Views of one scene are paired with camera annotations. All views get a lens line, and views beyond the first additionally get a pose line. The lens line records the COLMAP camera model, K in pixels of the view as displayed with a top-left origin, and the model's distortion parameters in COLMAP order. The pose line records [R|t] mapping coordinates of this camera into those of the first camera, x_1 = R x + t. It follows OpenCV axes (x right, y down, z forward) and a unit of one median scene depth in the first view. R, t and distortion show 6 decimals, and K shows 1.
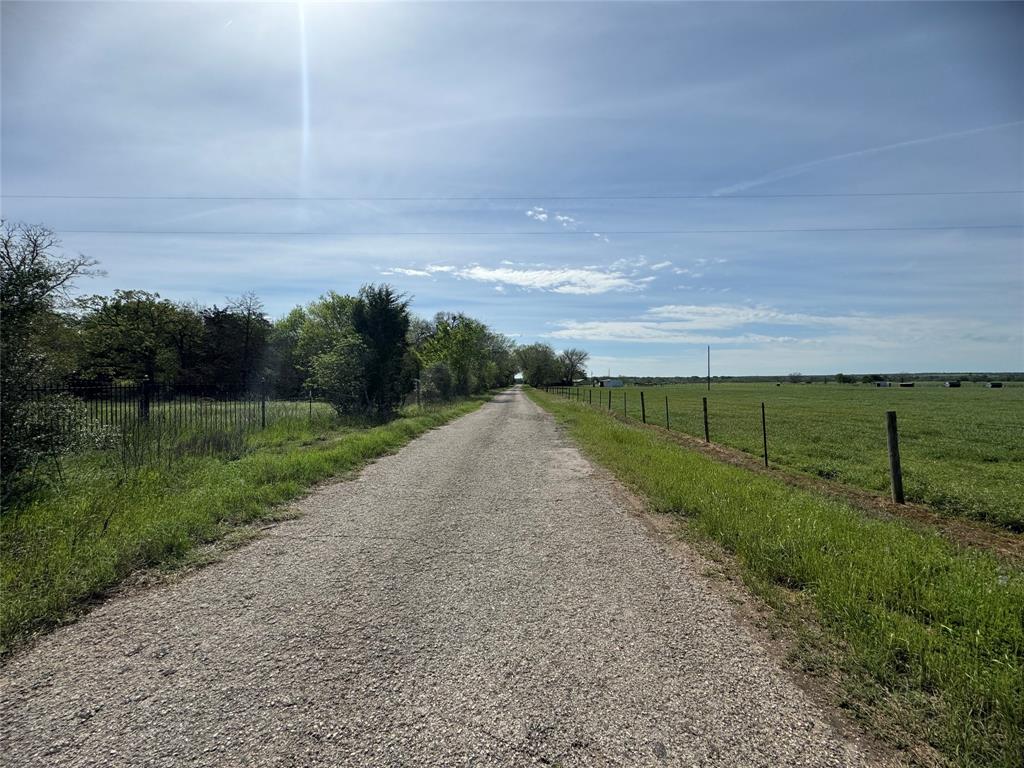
lens RADIAL K [[422.8, 0, 511.5], [0, 422.8, 383.4], [0, 0, 1]] dist [0.000551, 0.000152]
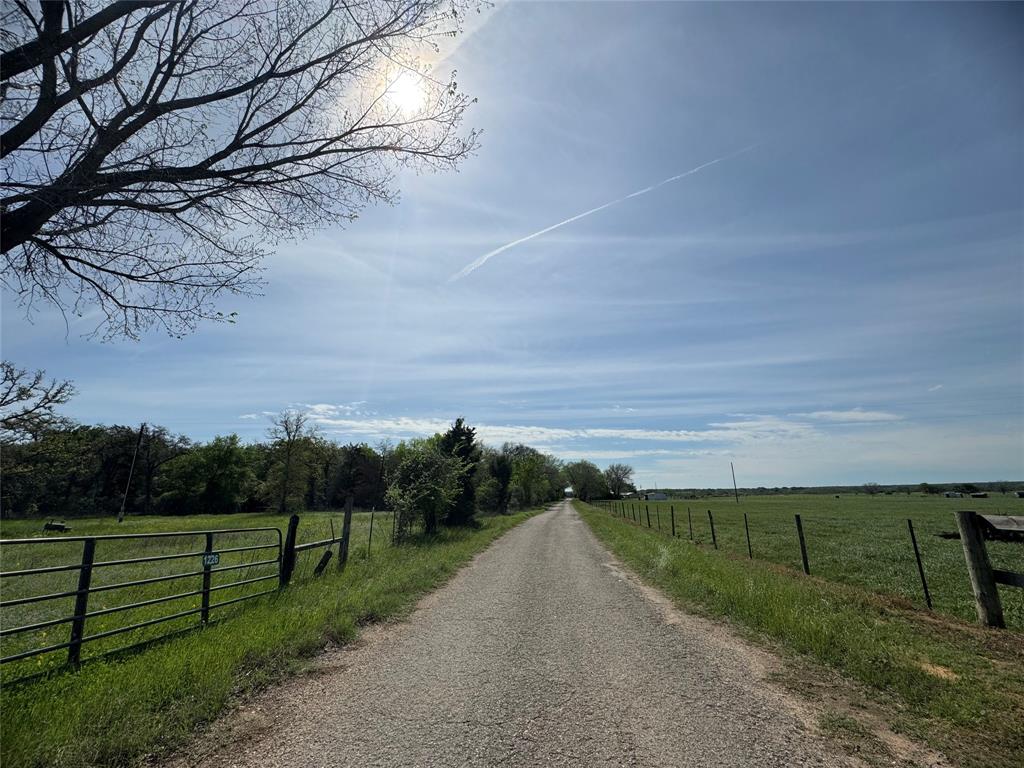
lens RADIAL K [[422.8, 0, 516.9], [0, 422.8, 375.9], [0, 0, 1]] dist [0.000551, 0.000152]
pose [[0.994661, -0.036319, -0.096594, 0.001120], [0.008250, 0.961014, -0.276377, -0.000671], [0.102866, 0.274104, 0.956183, -0.134799]]
